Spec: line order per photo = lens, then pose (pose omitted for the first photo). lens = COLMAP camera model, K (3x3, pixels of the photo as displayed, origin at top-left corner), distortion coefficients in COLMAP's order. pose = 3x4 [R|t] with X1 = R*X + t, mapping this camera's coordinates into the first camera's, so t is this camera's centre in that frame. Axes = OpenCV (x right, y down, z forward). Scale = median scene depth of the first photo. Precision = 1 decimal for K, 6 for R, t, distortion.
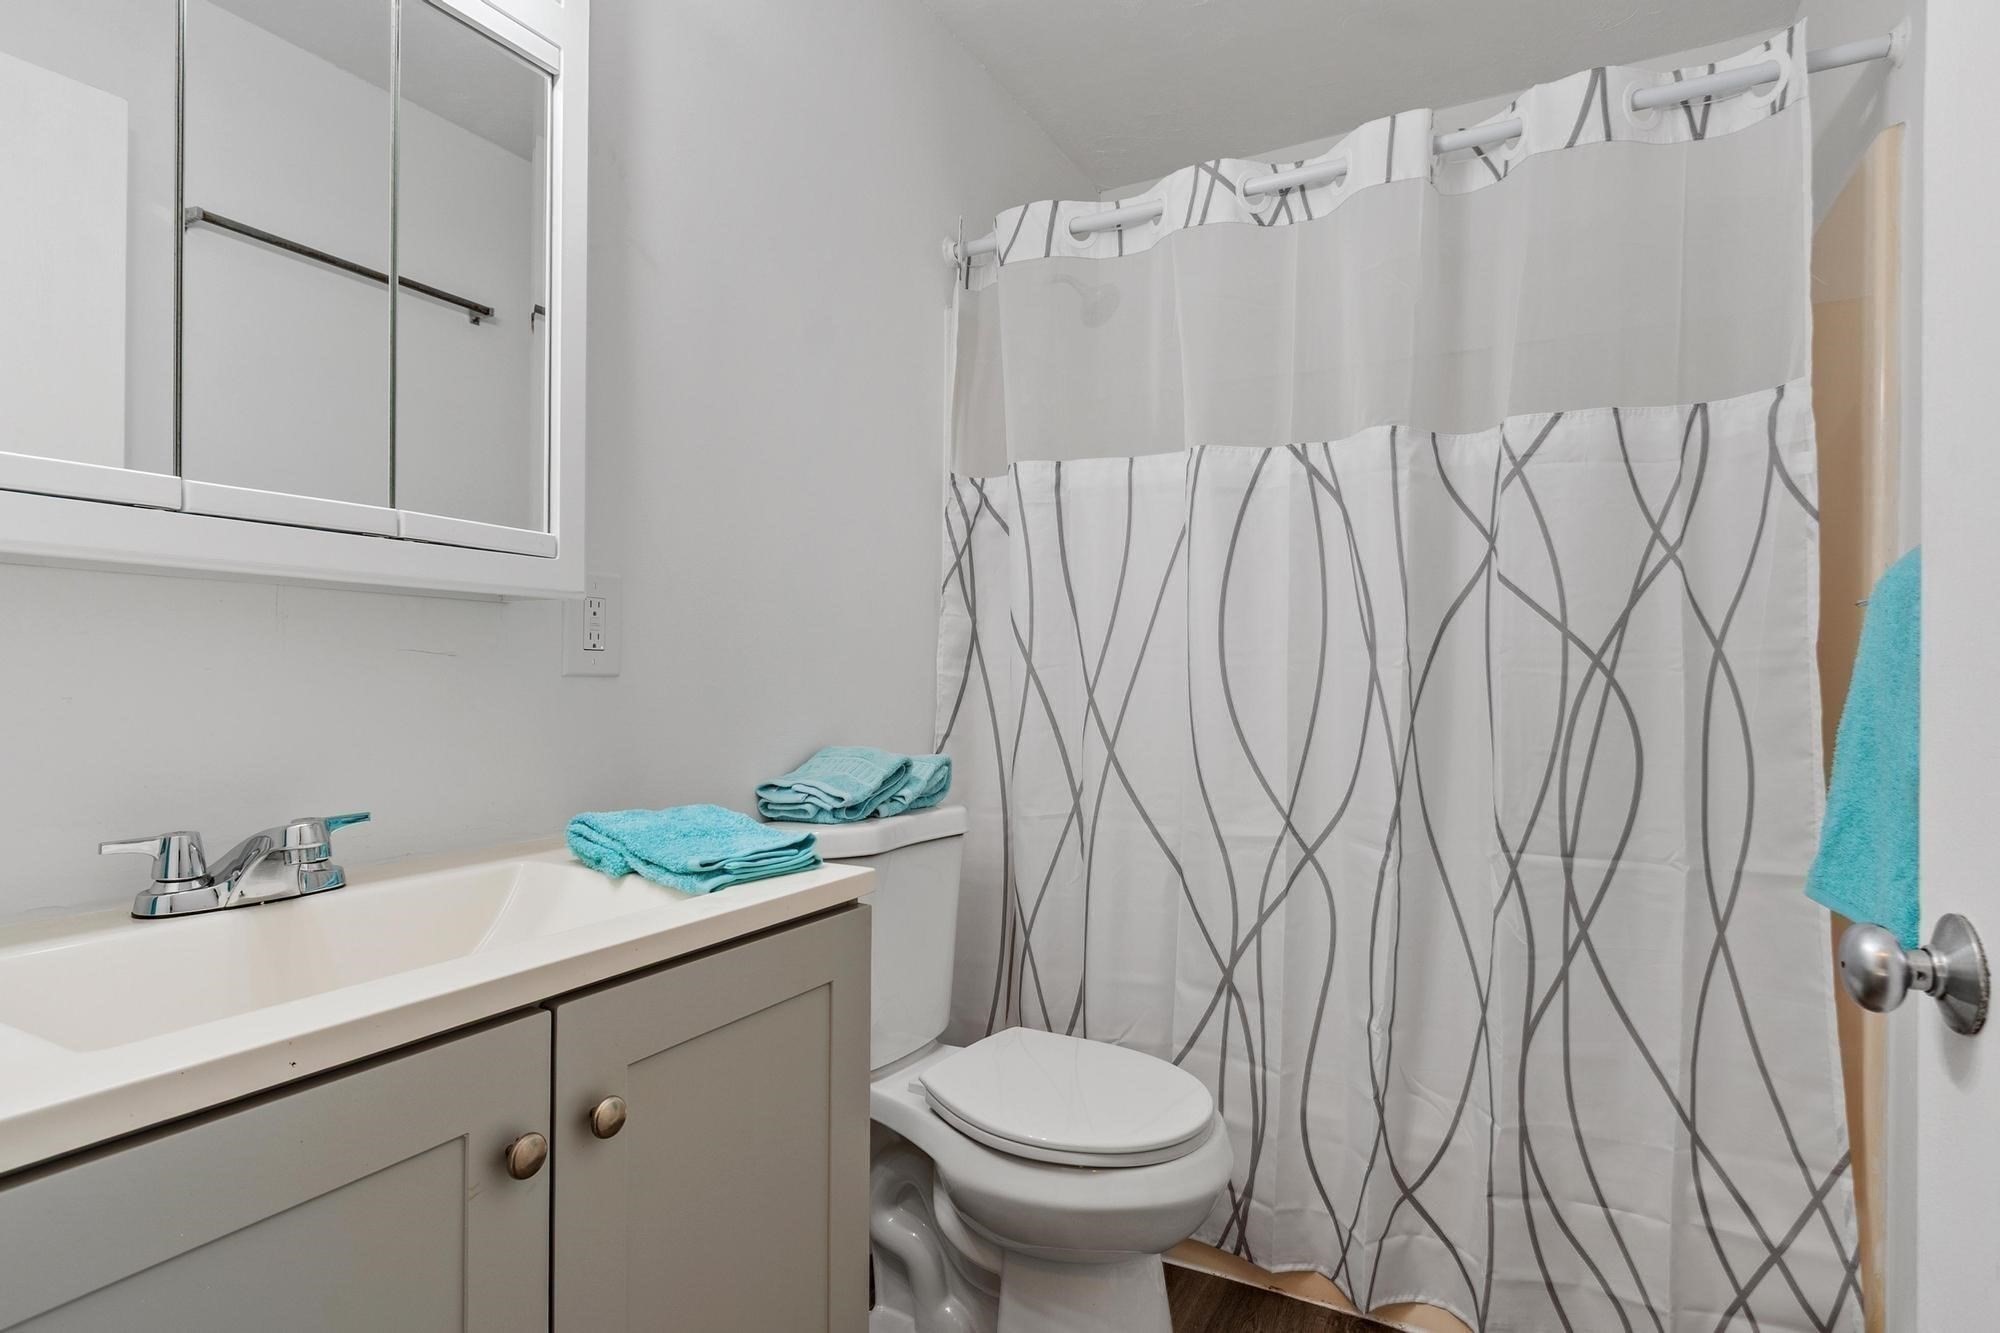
lens RADIAL K [[1022.1, 0, 990.5], [0, 1022.1, 681.9], [0, 0, 1]] dist [0.003242, -0.002494]
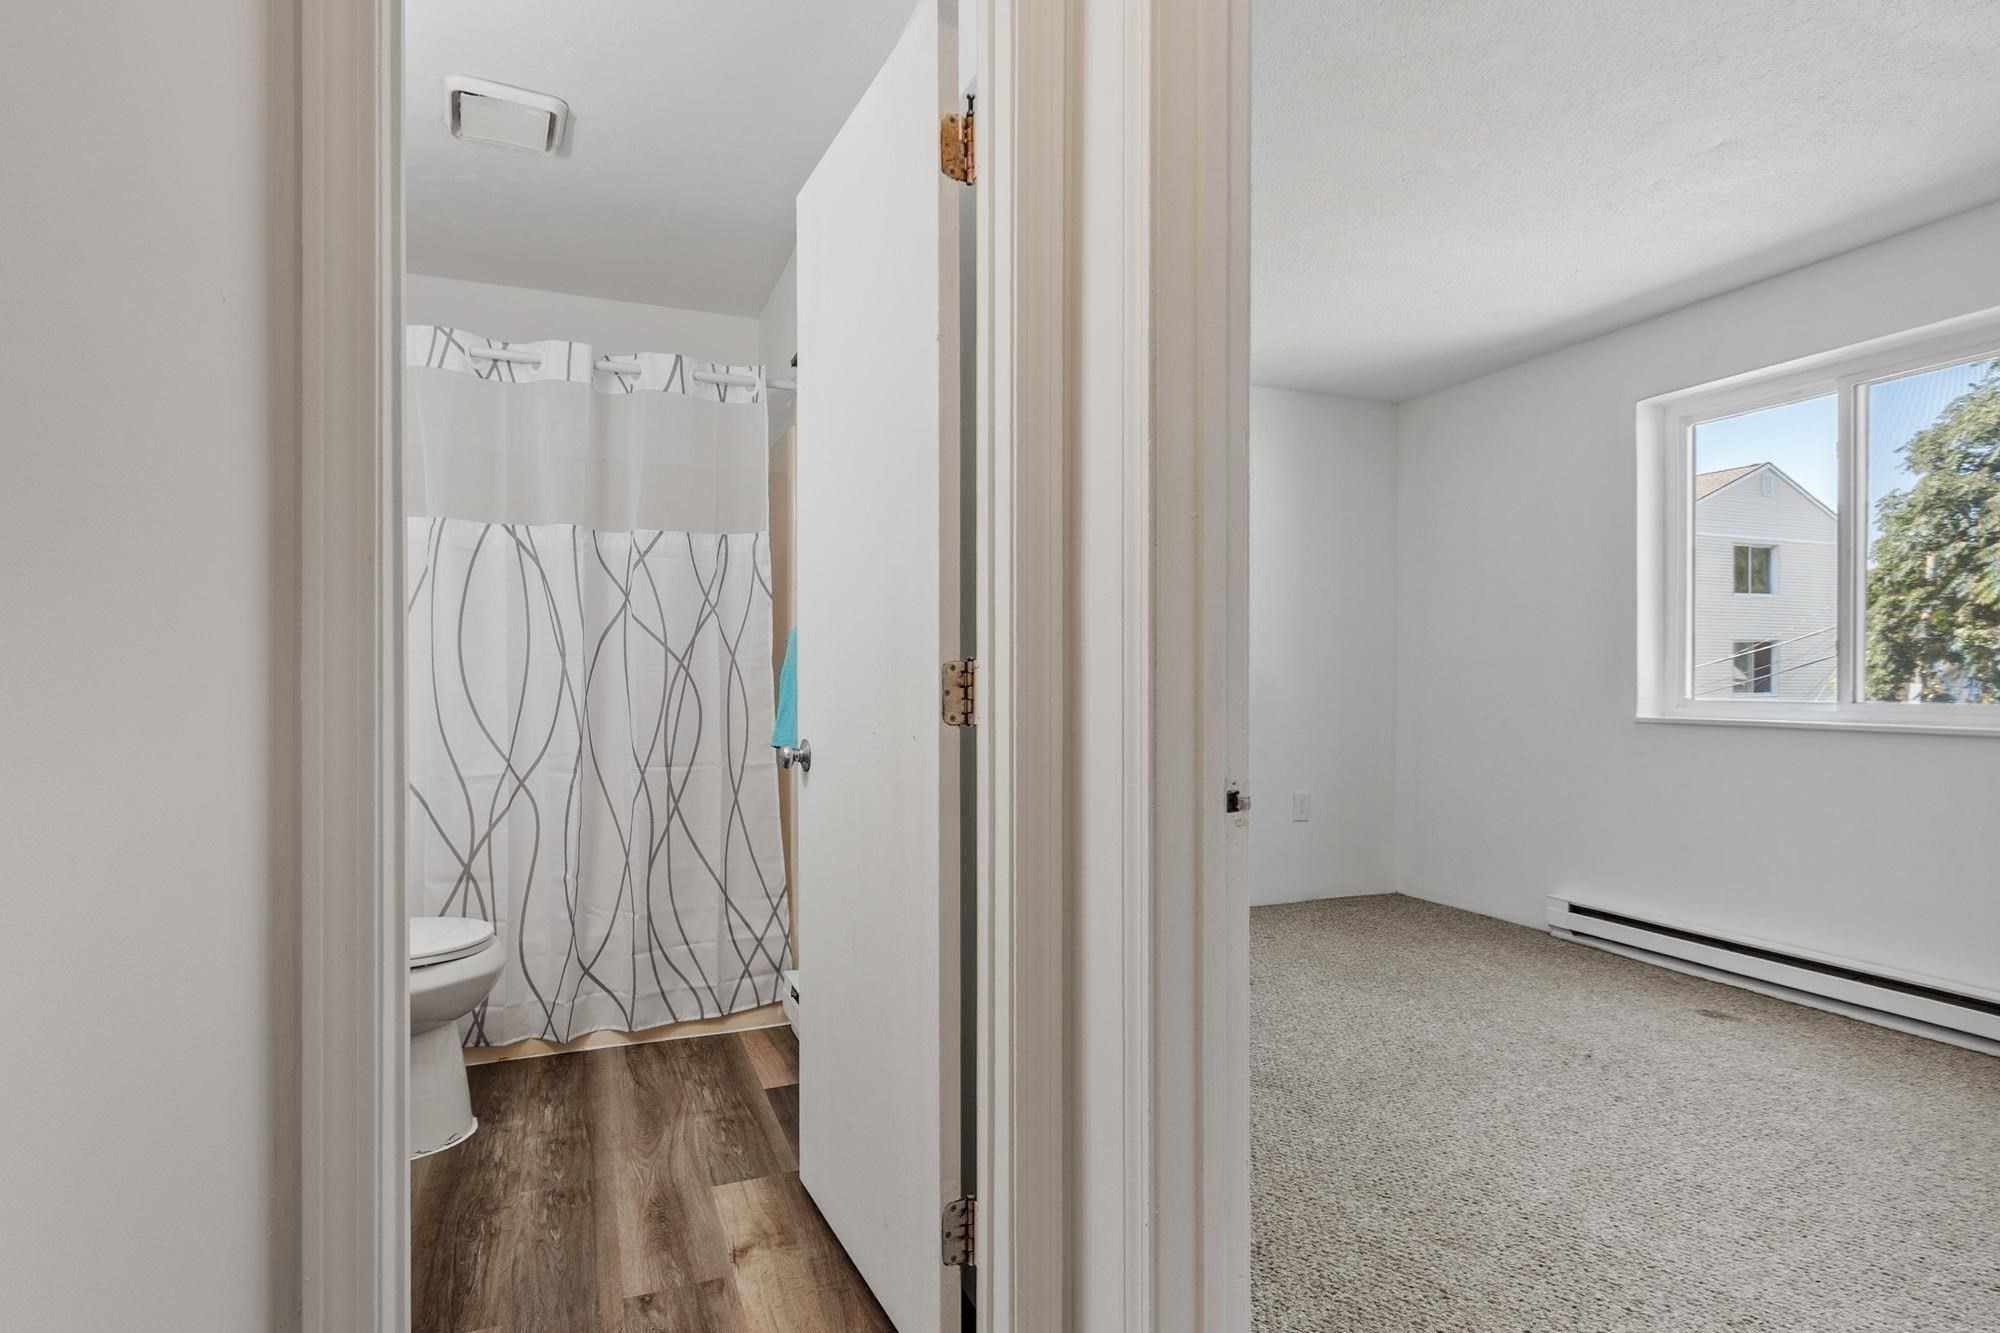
lens RADIAL K [[1022.1, 0, 990.5], [0, 1022.1, 681.9], [0, 0, 1]] dist [0.003242, -0.002494]
pose [[0.628963, -0.011602, 0.777348, -0.527805], [0.007579, 0.999933, 0.008792, 0.001831], [-0.777398, 0.000362, 0.629009, -0.651006]]
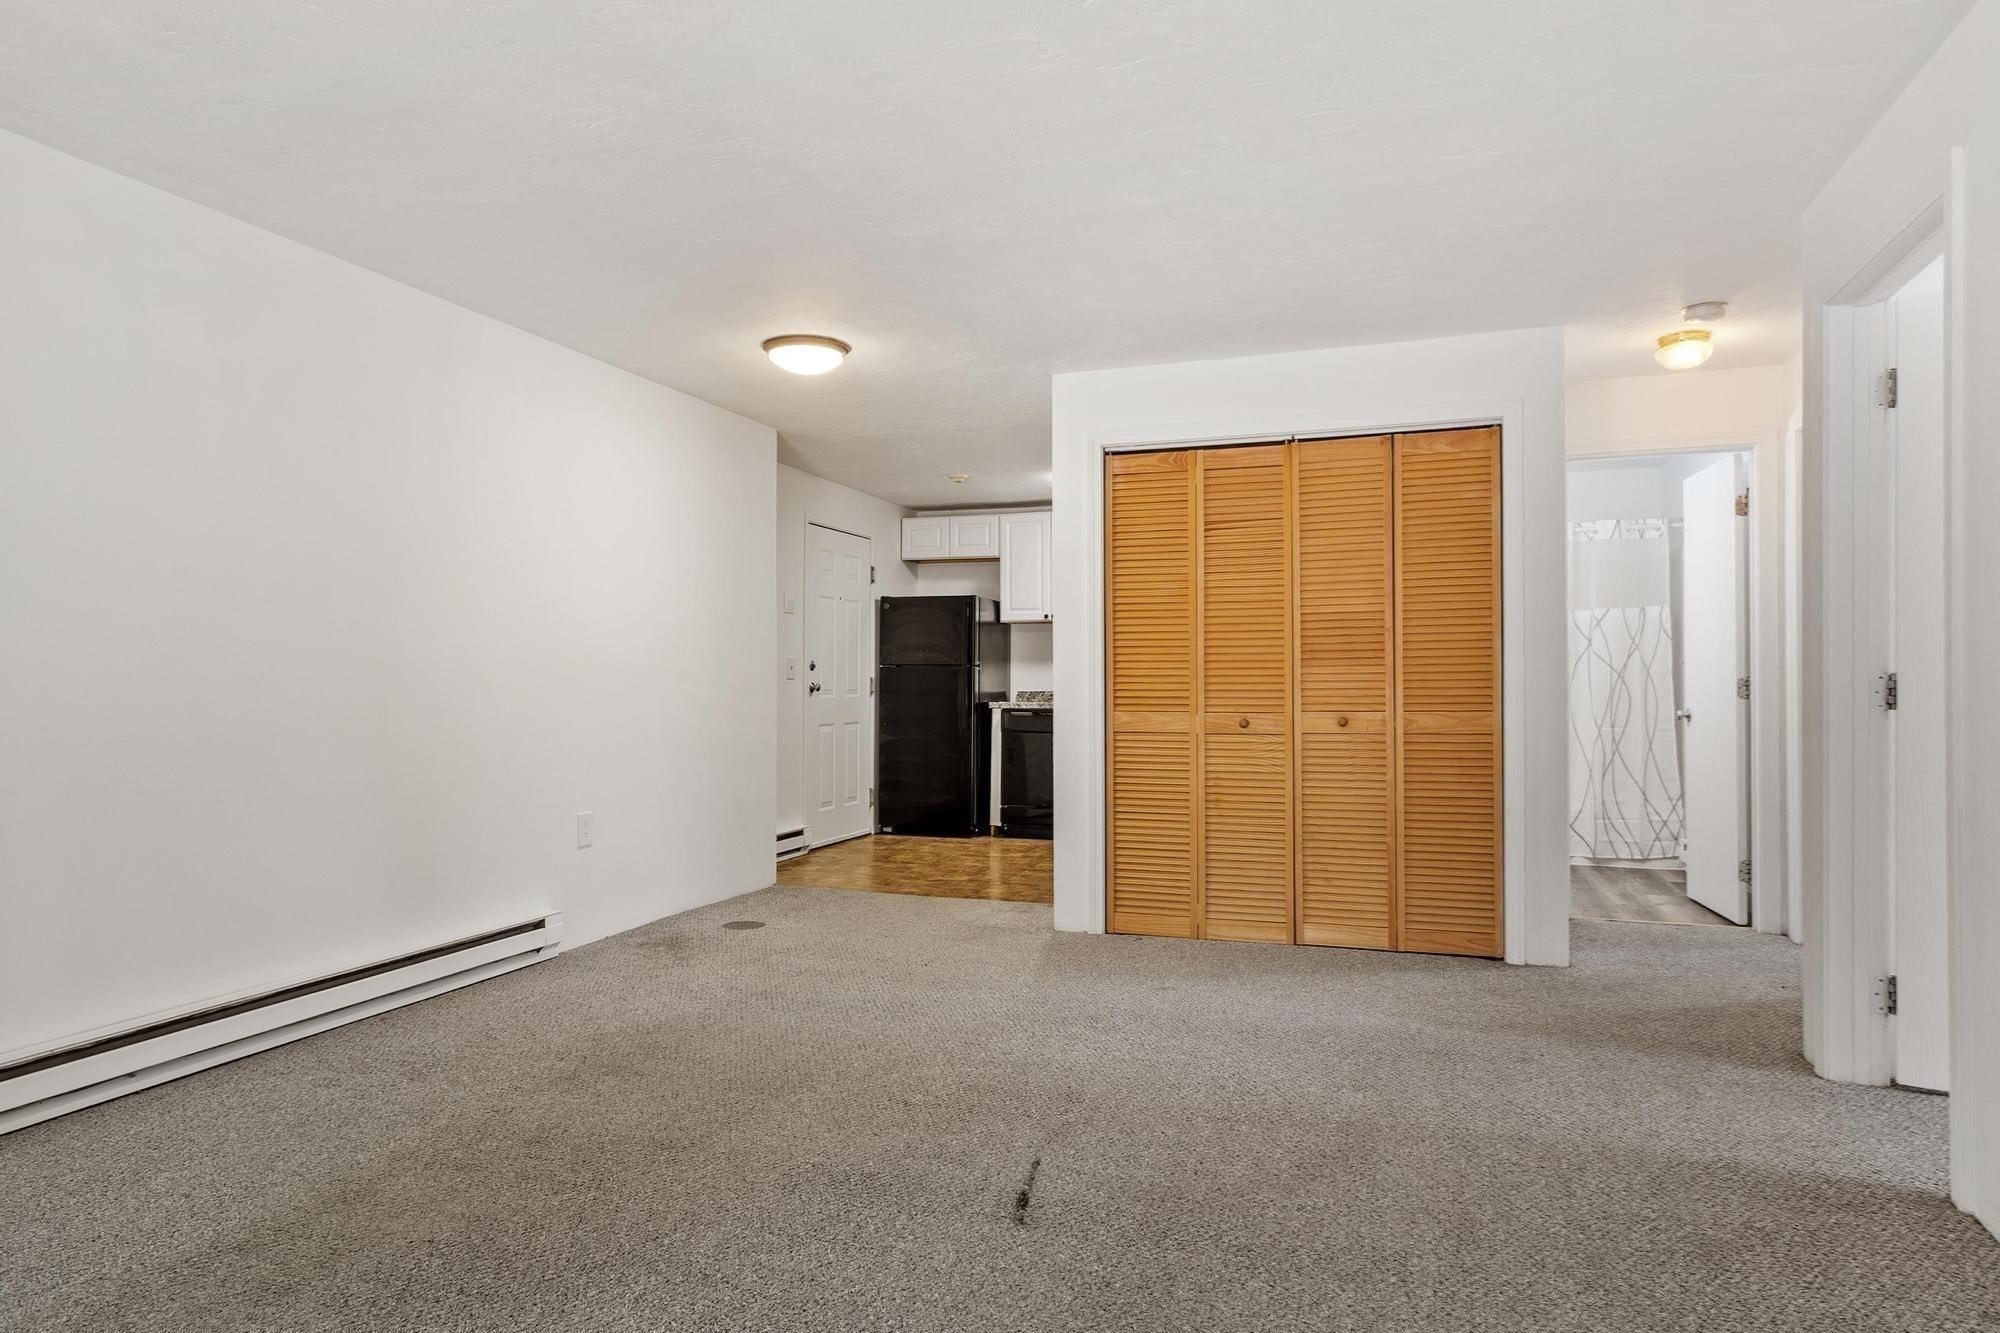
lens RADIAL K [[1197.2, 0, 998.0], [0, 1197.2, 676.8], [0, 0, 1]] dist [0.001393, -0.000757]
pose [[0.985199, -0.011528, 0.171029, -2.375794], [0.012627, 0.999906, -0.005341, -0.020056], [-0.170951, 0.007421, 0.985252, -2.903748]]
